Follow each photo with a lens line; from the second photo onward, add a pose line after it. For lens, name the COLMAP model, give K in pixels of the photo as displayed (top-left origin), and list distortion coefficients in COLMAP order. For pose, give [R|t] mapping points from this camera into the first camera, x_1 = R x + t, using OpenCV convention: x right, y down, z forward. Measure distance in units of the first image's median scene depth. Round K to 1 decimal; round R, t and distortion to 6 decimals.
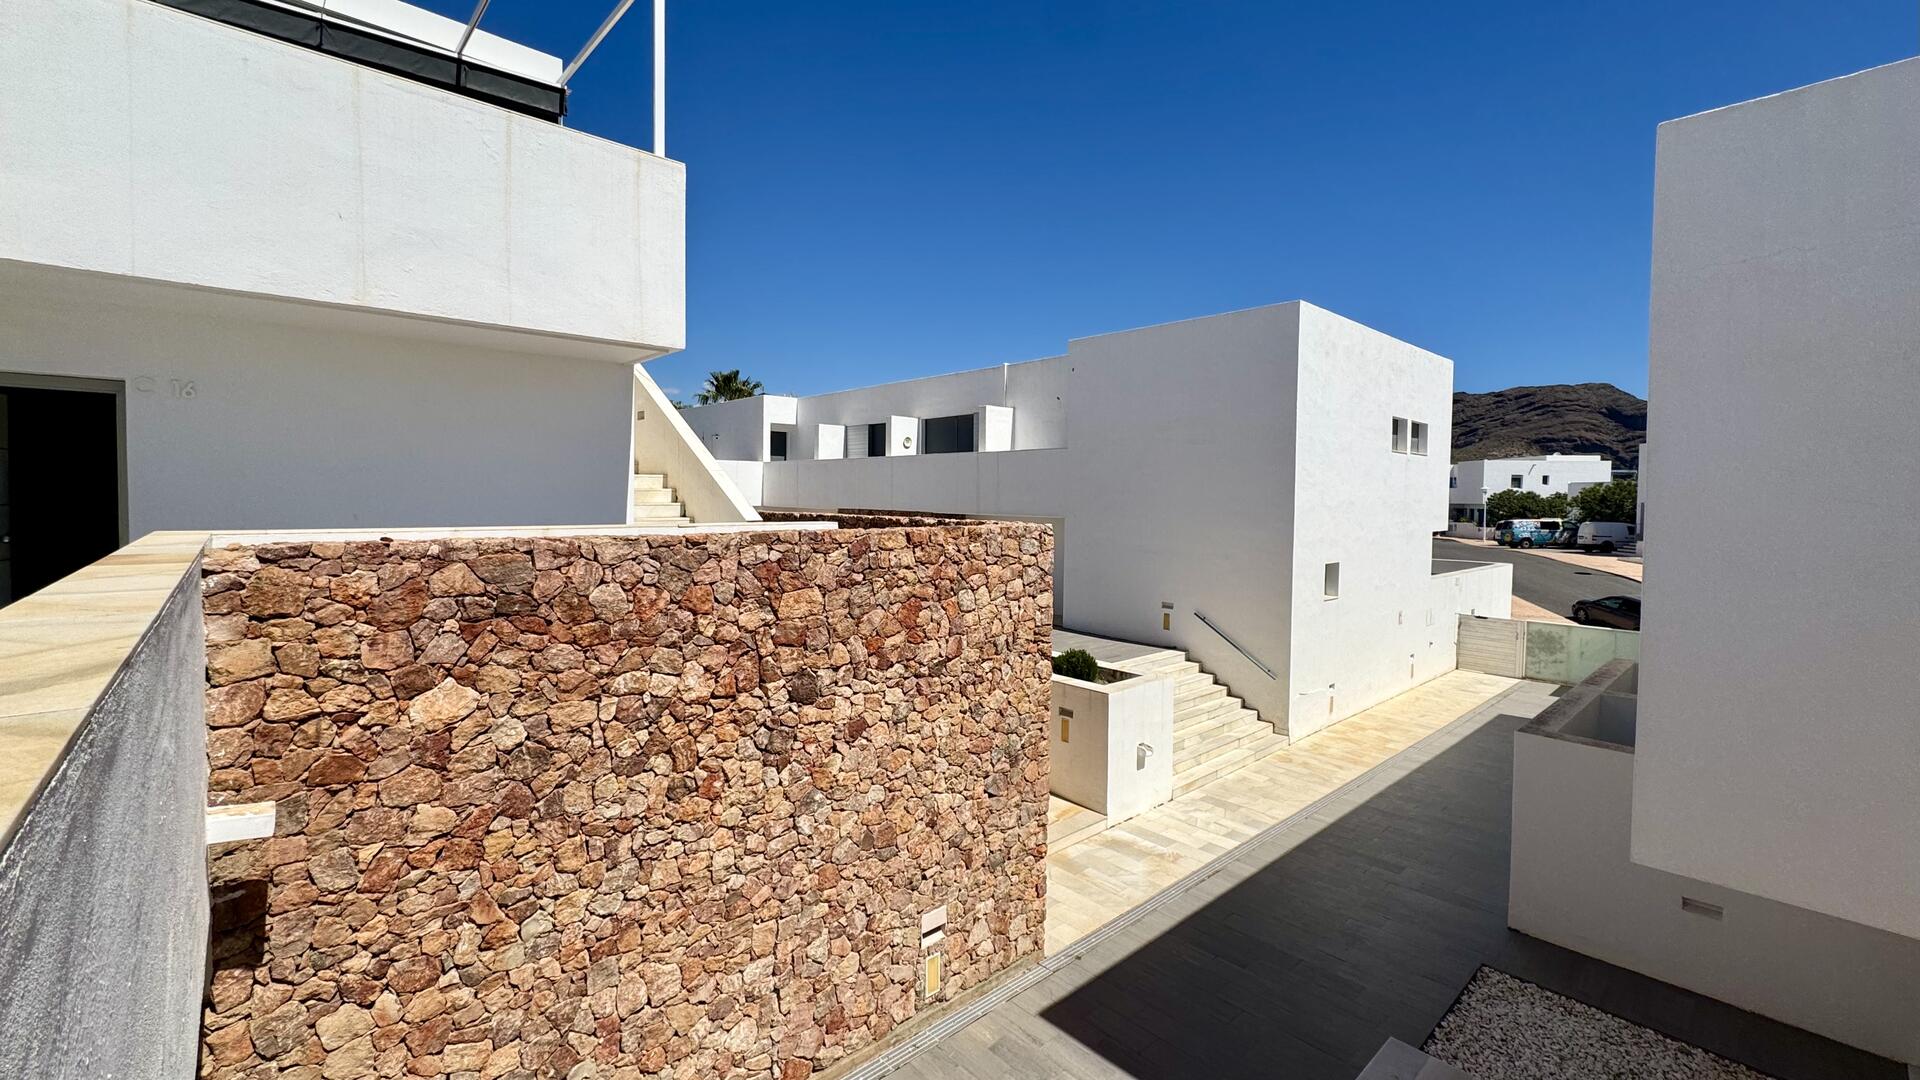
lens RADIAL K [[795.2, 0, 954.8], [0, 795.2, 522.4], [0, 0, 1]] dist [0.000299, -0.000045]
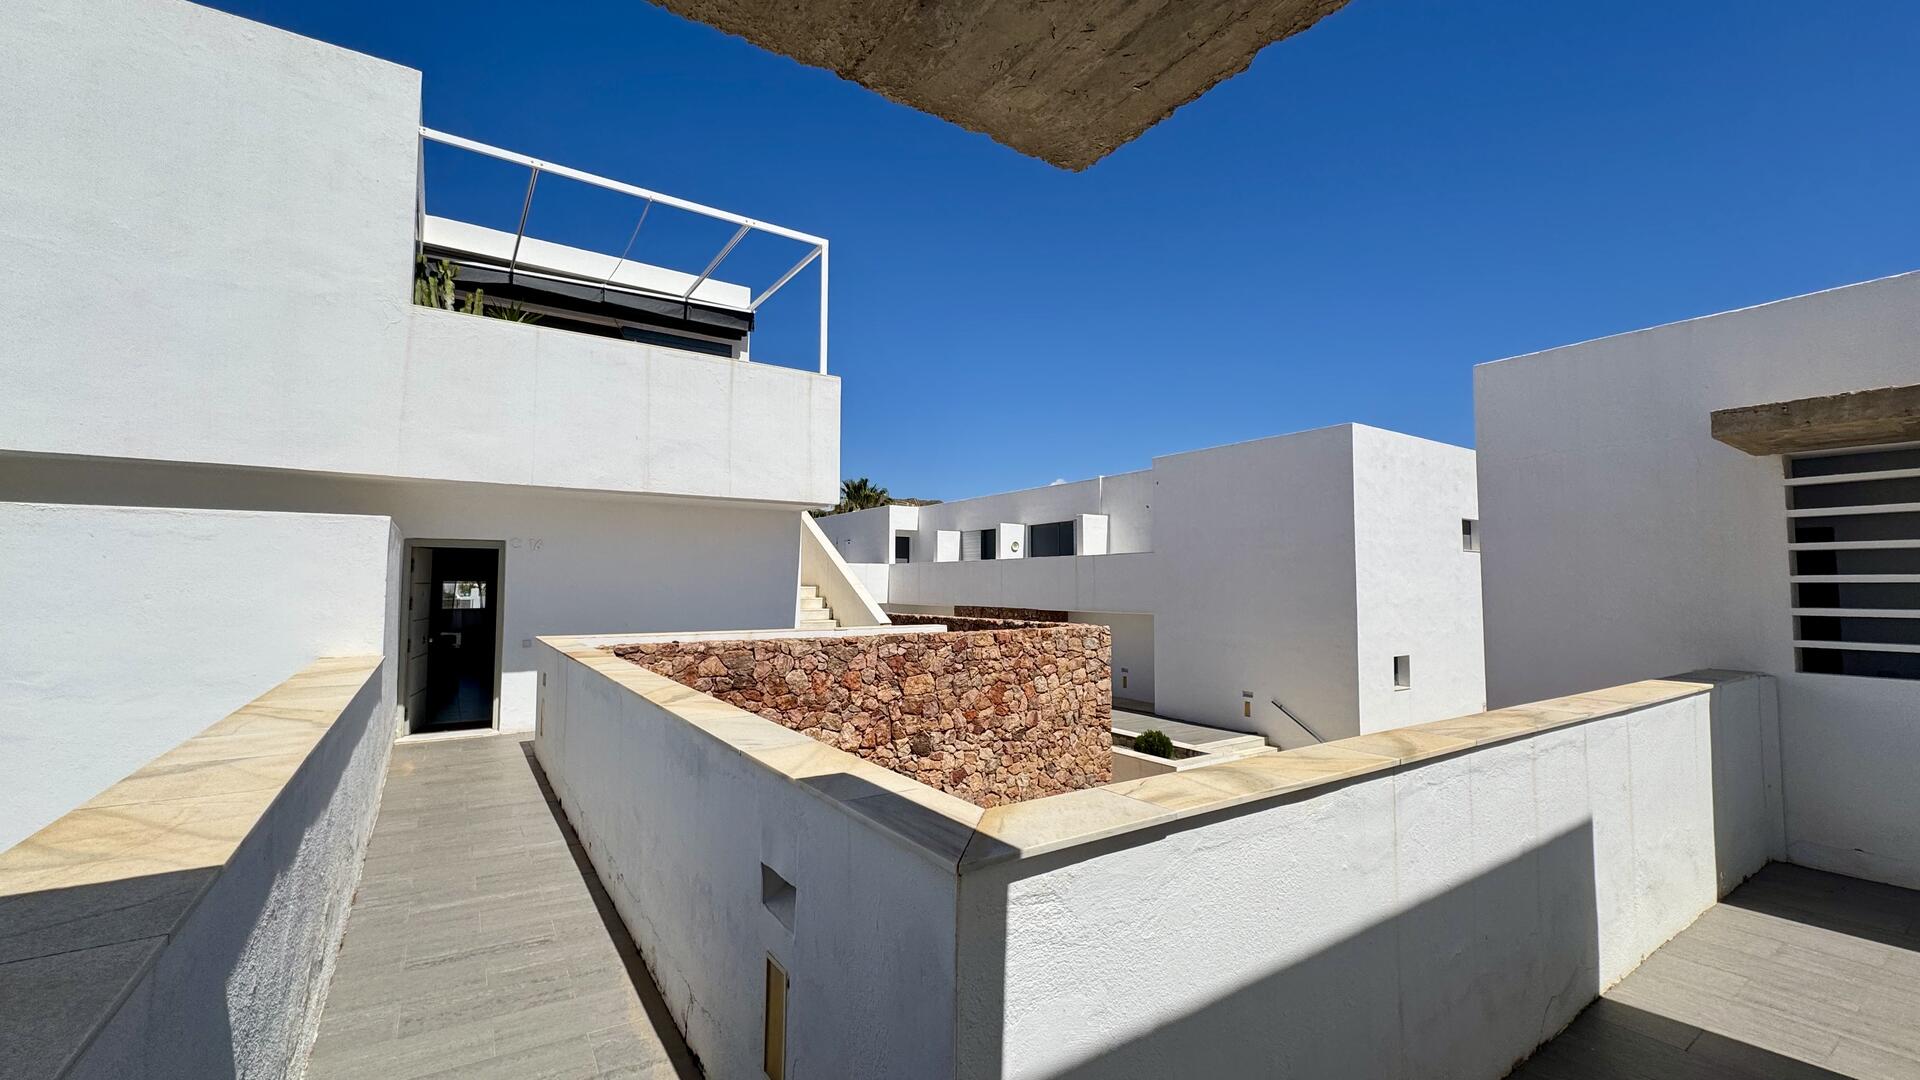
lens RADIAL K [[768.9, 0, 958.7], [0, 768.9, 548.0], [0, 0, 1]] dist [-0.000136, -0.000201]
pose [[0.989499, -0.018619, -0.143335, 0.072953], [0.006127, 0.996180, -0.087103, -0.020256], [0.144409, 0.085311, 0.985834, -0.343549]]
